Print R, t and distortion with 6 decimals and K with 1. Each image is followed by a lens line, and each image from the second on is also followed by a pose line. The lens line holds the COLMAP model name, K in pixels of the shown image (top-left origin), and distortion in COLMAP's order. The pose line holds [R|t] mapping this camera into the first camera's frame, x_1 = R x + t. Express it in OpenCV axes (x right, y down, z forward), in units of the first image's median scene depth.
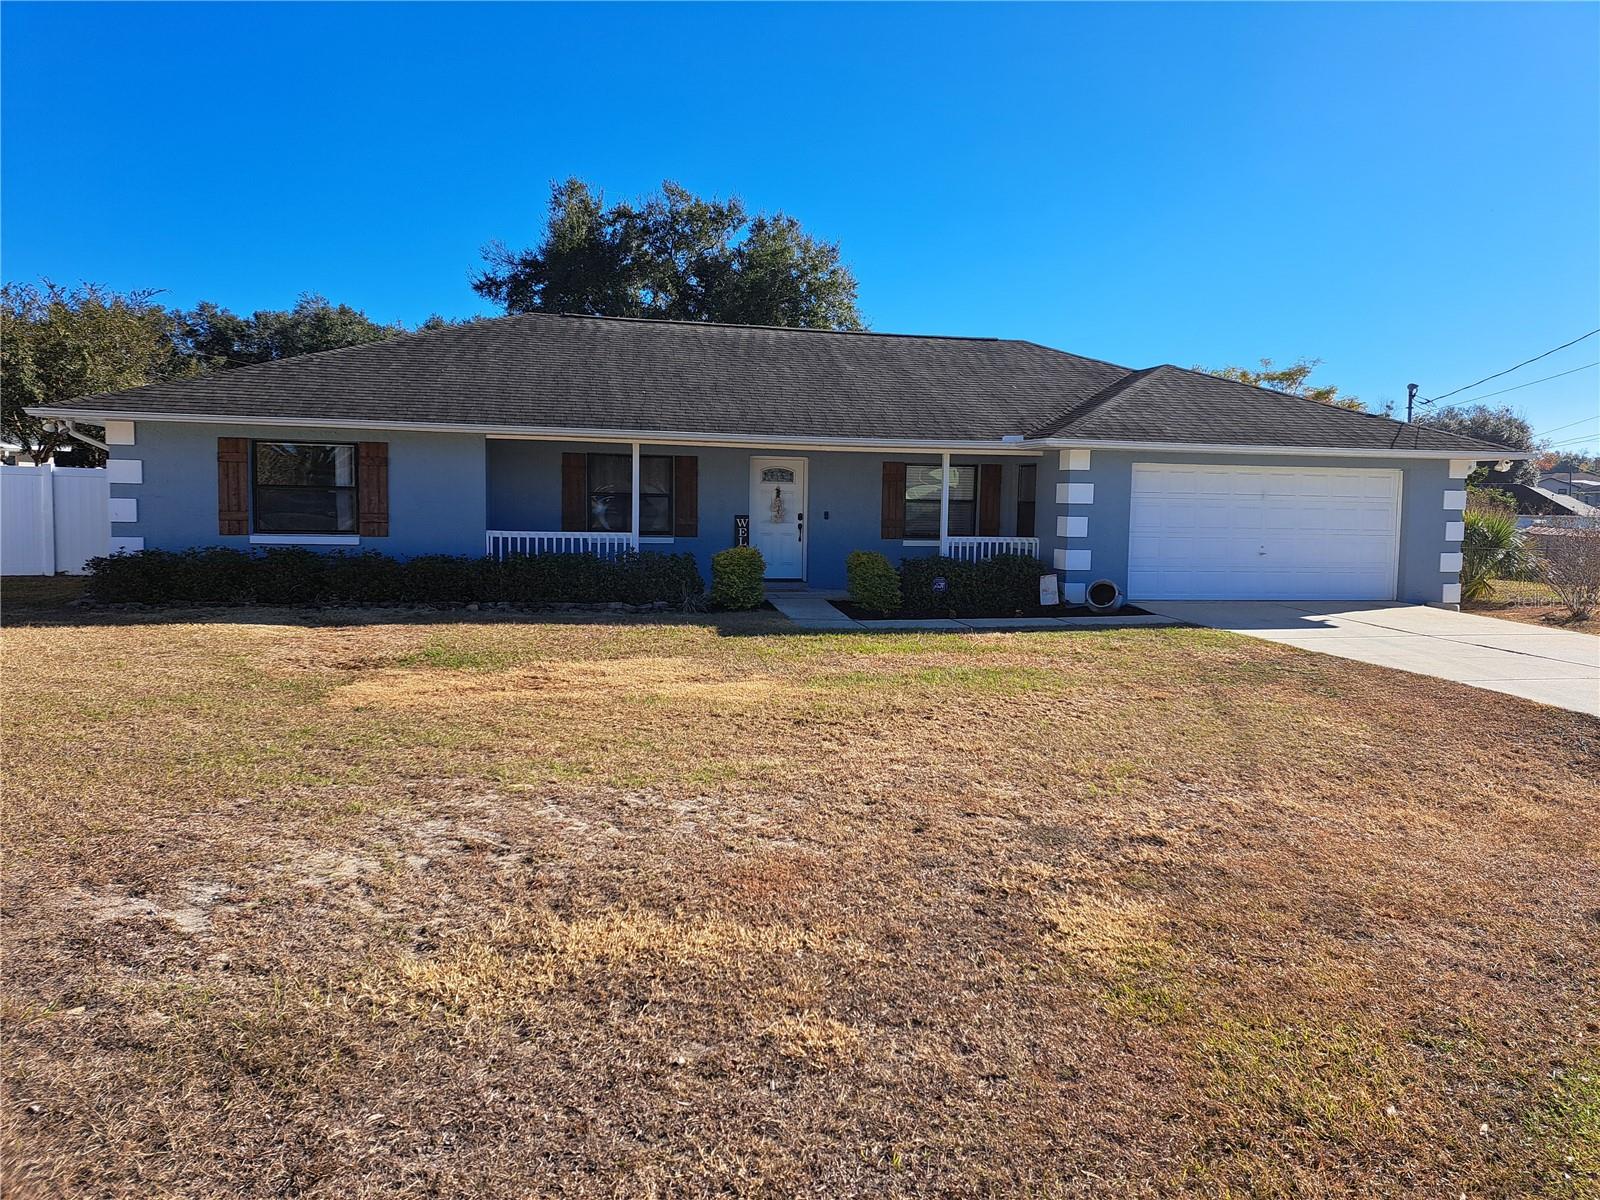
lens RADIAL K [[1135.7, 0, 818.6], [0, 1135.7, 598.5], [0, 0, 1]] dist [0.085053, -0.073455]
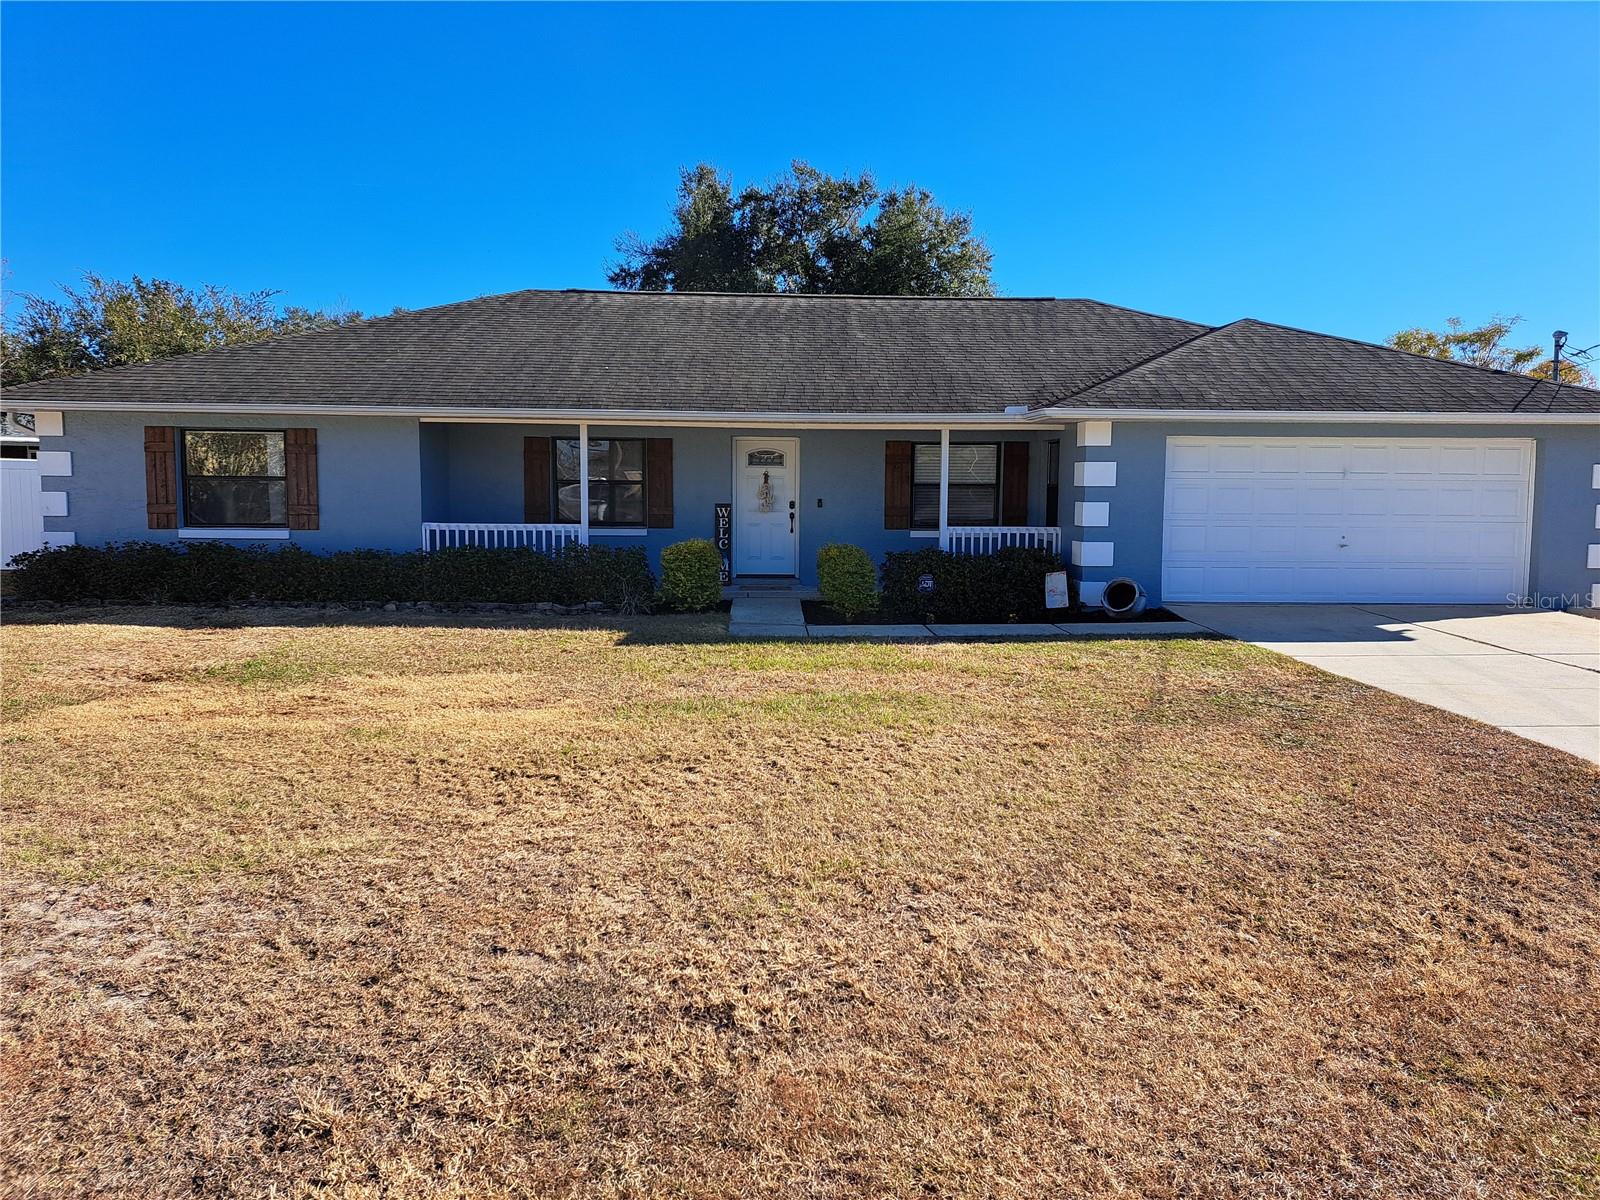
lens RADIAL K [[1136.8, 0, 800.0], [0, 1136.8, 600.0], [0, 0, 1]] dist [0.077163, -0.075408]
pose [[0.984494, 0.006451, -0.175302, 0.155852], [-0.004424, 0.999919, 0.011950, -0.008997], [0.175365, -0.010990, 0.984442, 0.136336]]
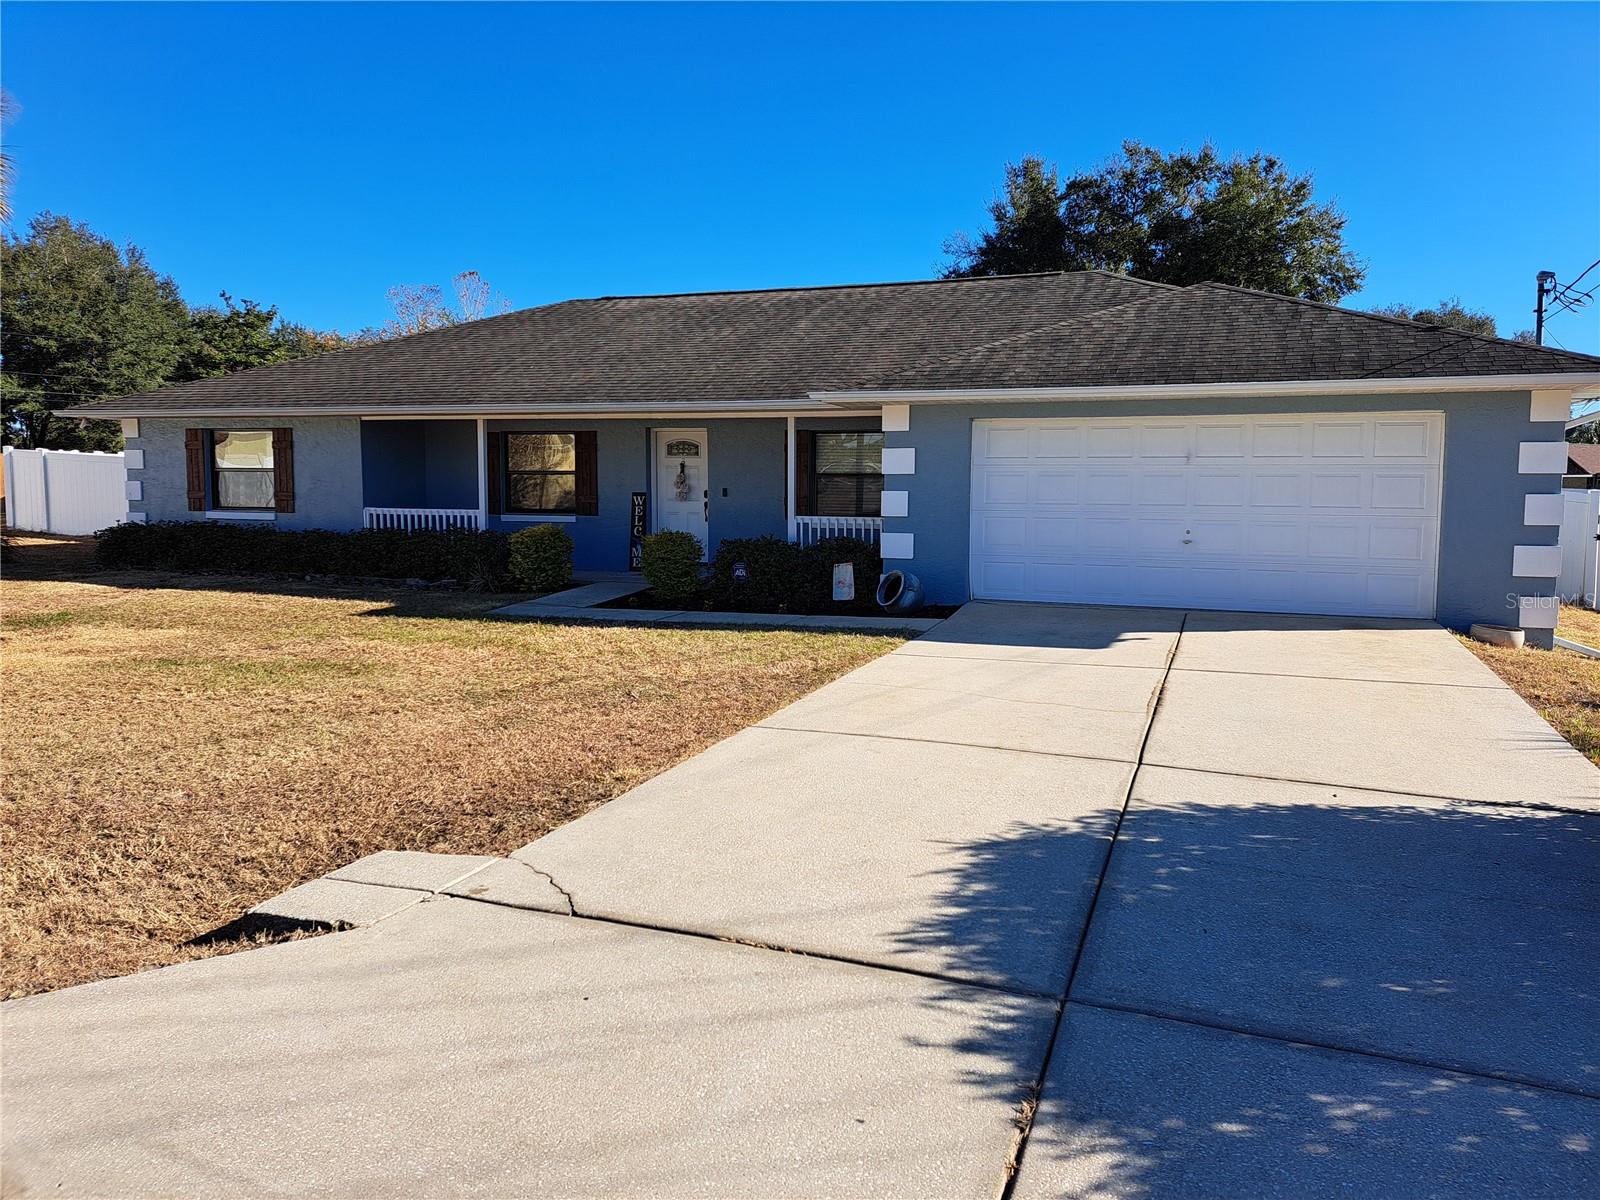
lens RADIAL K [[1133.7, 0, 812.6], [0, 1133.7, 583.1], [0, 0, 1]] dist [0.091445, -0.085186]
pose [[0.842282, 0.034123, -0.537956, 0.582660], [-0.037418, 0.999288, 0.004799, -0.009237], [0.537736, 0.016088, 0.842960, 0.303275]]
